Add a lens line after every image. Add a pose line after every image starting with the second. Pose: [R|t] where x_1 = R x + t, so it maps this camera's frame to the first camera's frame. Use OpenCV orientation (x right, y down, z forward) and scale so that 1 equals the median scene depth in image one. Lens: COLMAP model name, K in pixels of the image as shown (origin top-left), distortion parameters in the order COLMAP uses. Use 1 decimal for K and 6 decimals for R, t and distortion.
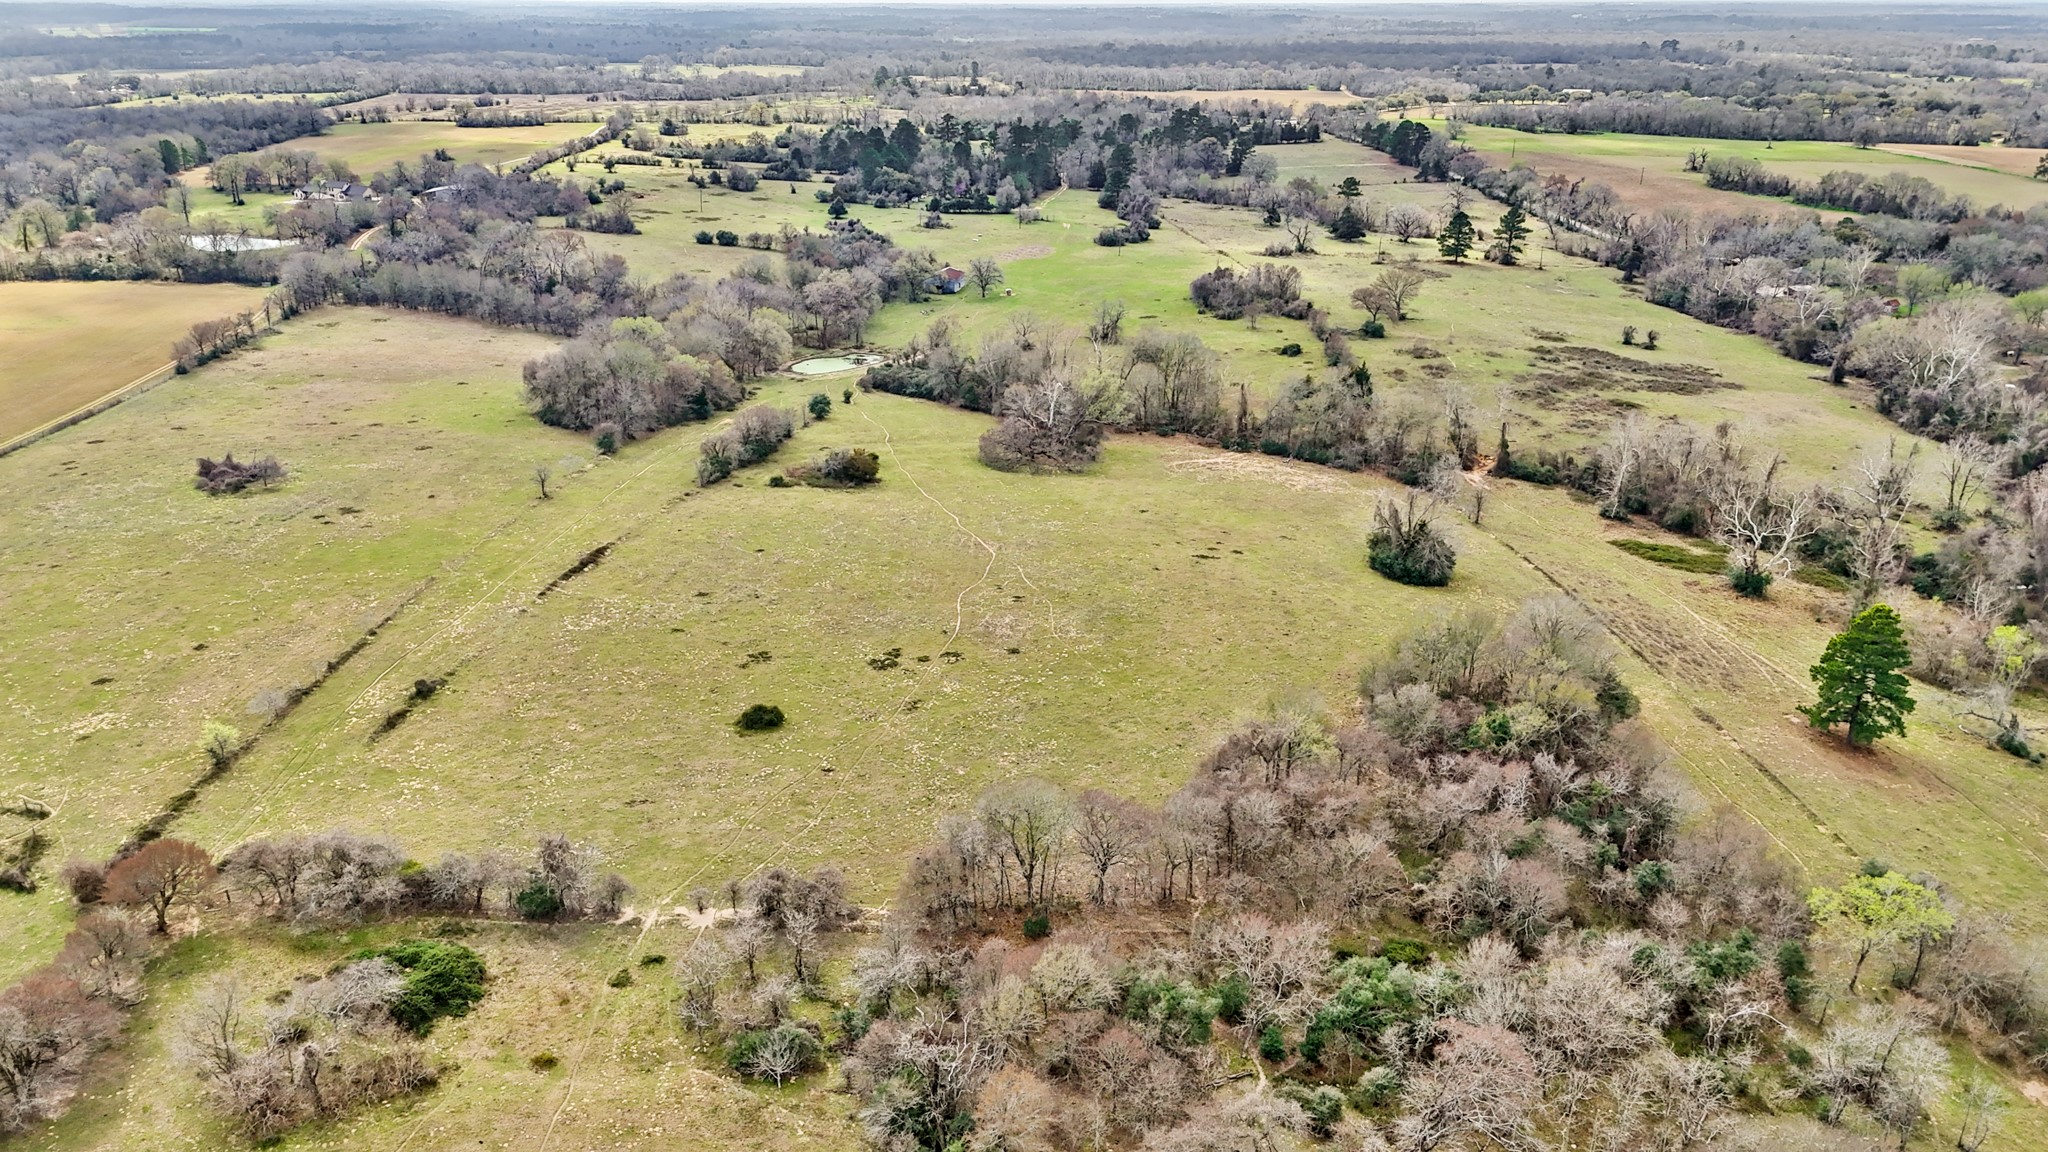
lens RADIAL K [[1500.9, 0, 1024.0], [0, 1500.9, 576.0], [0, 0, 1]] dist [0.084064, -0.116748]
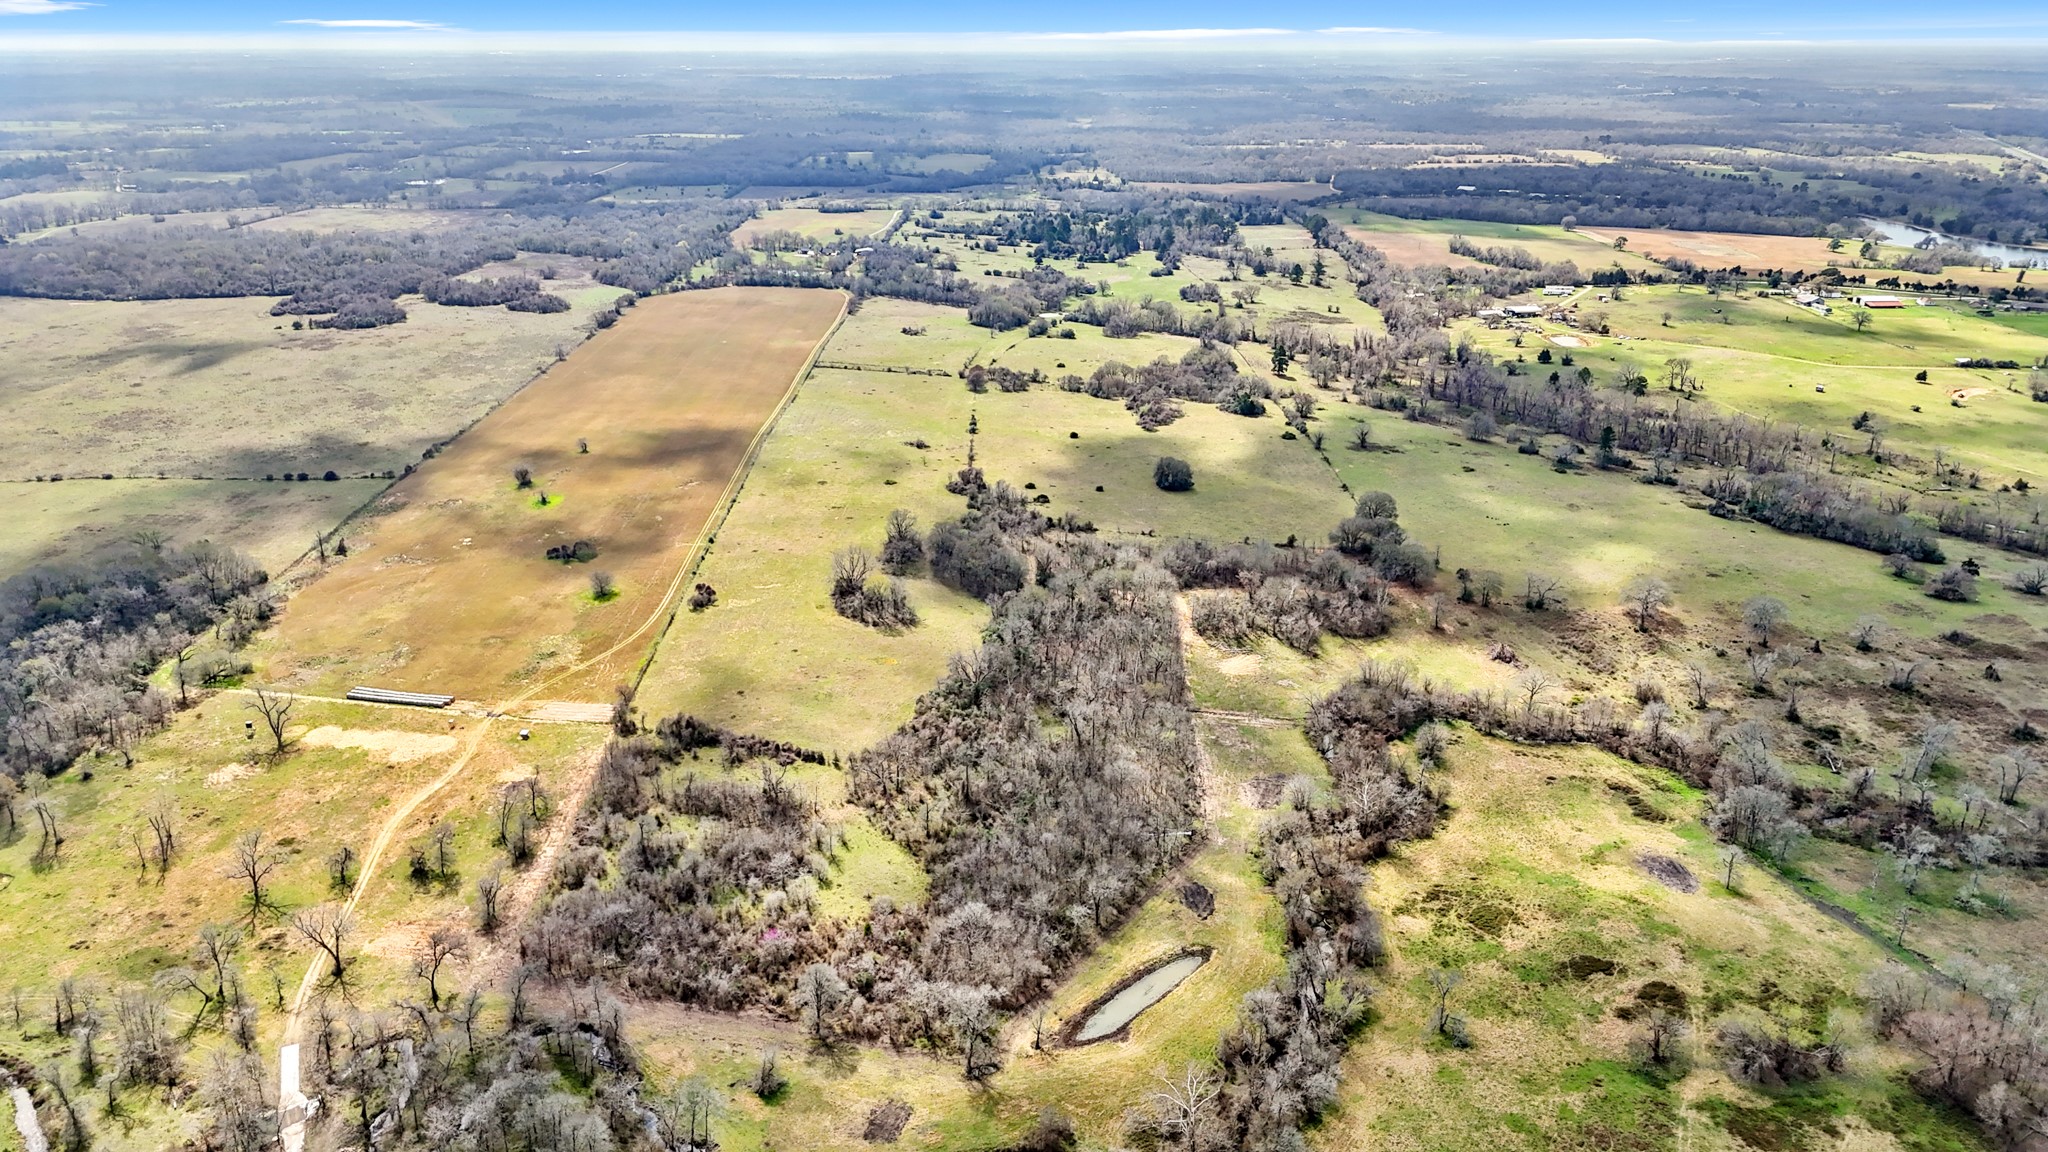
lens RADIAL K [[1500.9, 0, 1024.0], [0, 1500.9, 576.0], [0, 0, 1]] dist [0.084064, -0.116748]
pose [[0.997532, 0.021723, -0.066768, 0.016392], [-0.023326, 0.999456, -0.023332, 0.278352], [0.066225, 0.024832, 0.997496, -1.218722]]
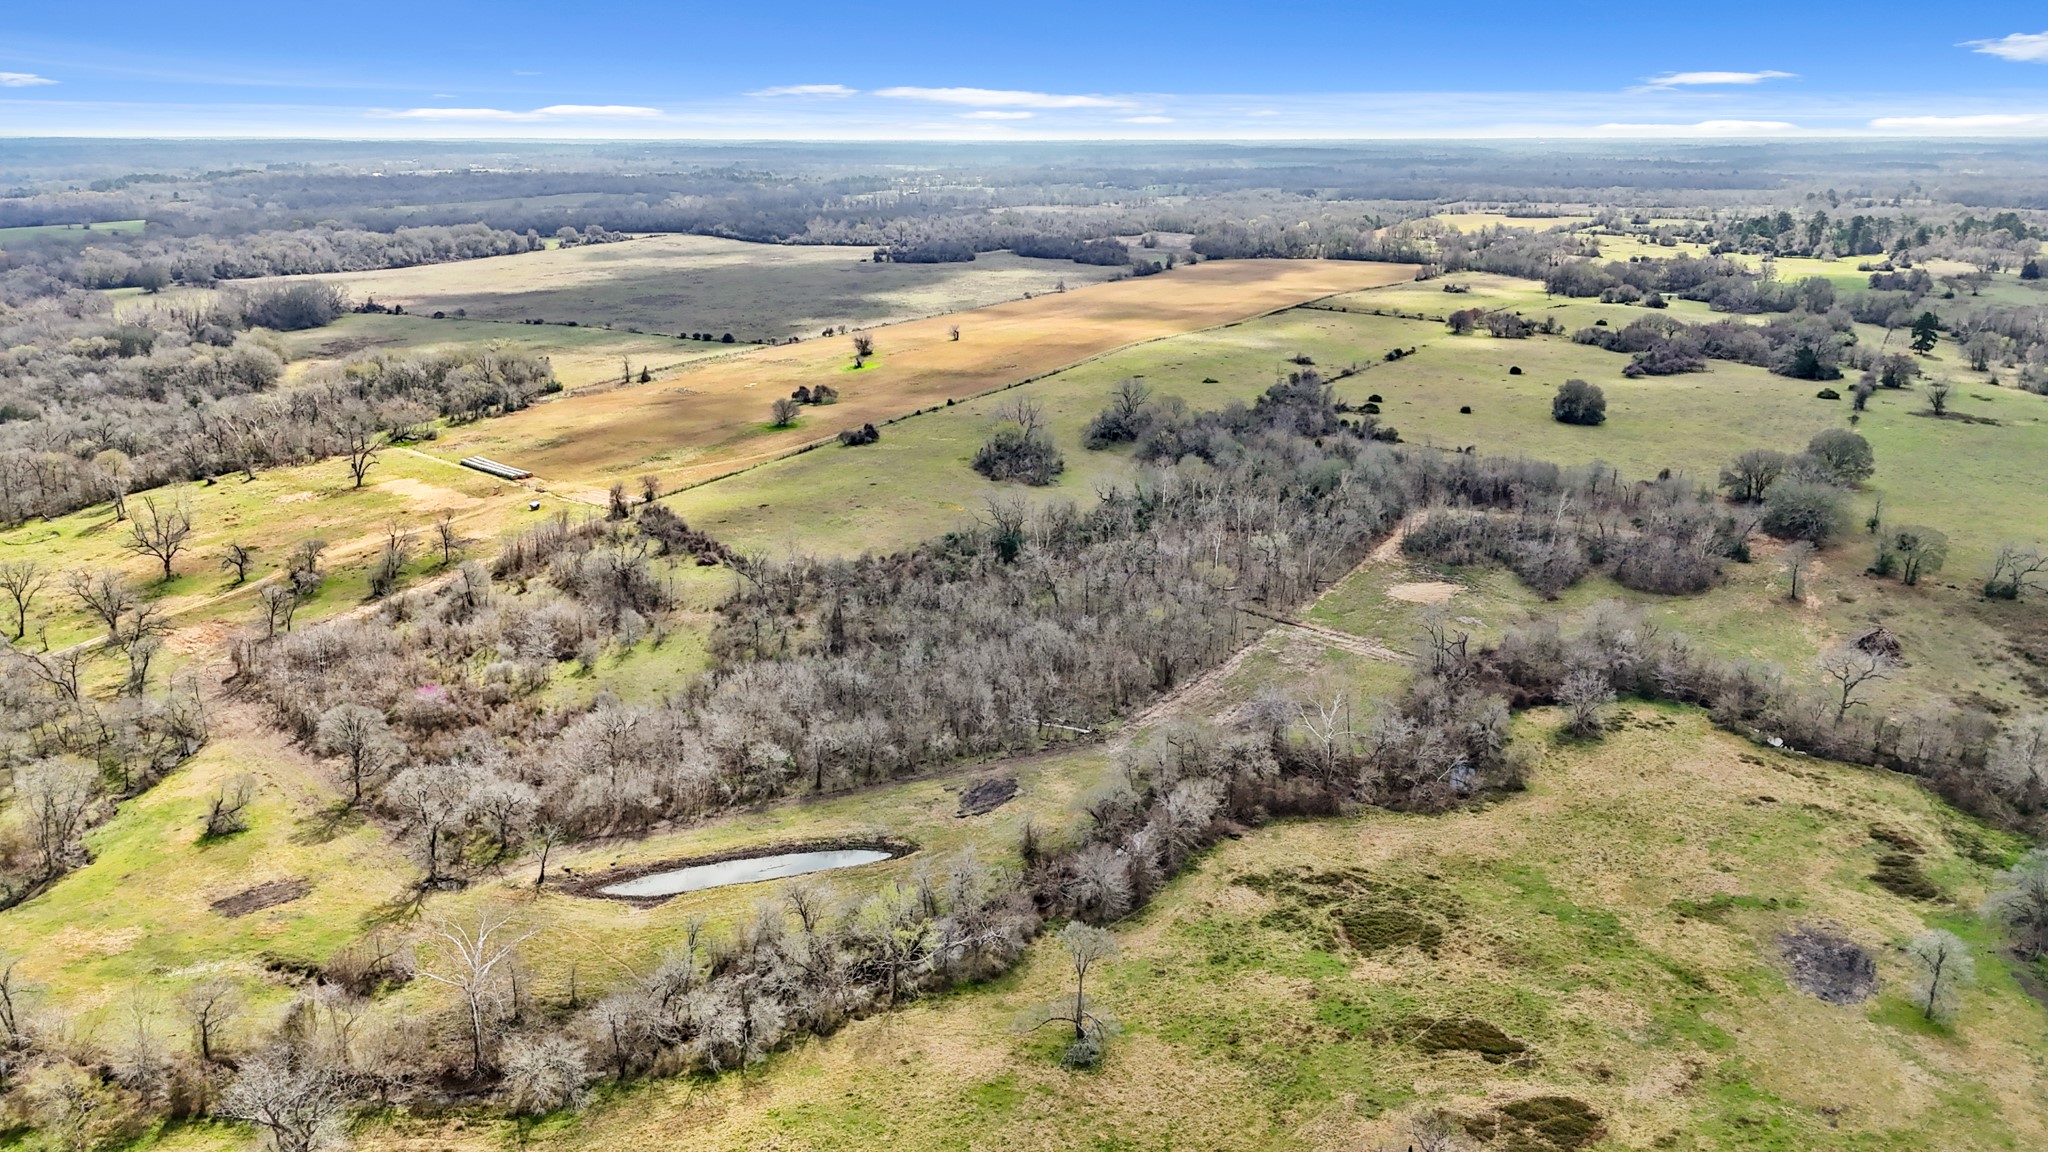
lens RADIAL K [[1500.9, 0, 1024.0], [0, 1500.9, 576.0], [0, 0, 1]] dist [0.084064, -0.116748]
pose [[0.815531, 0.159381, -0.556333, 0.278661], [-0.203574, 0.978894, -0.017982, 0.342104], [0.541725, 0.127920, 0.830765, -0.933150]]
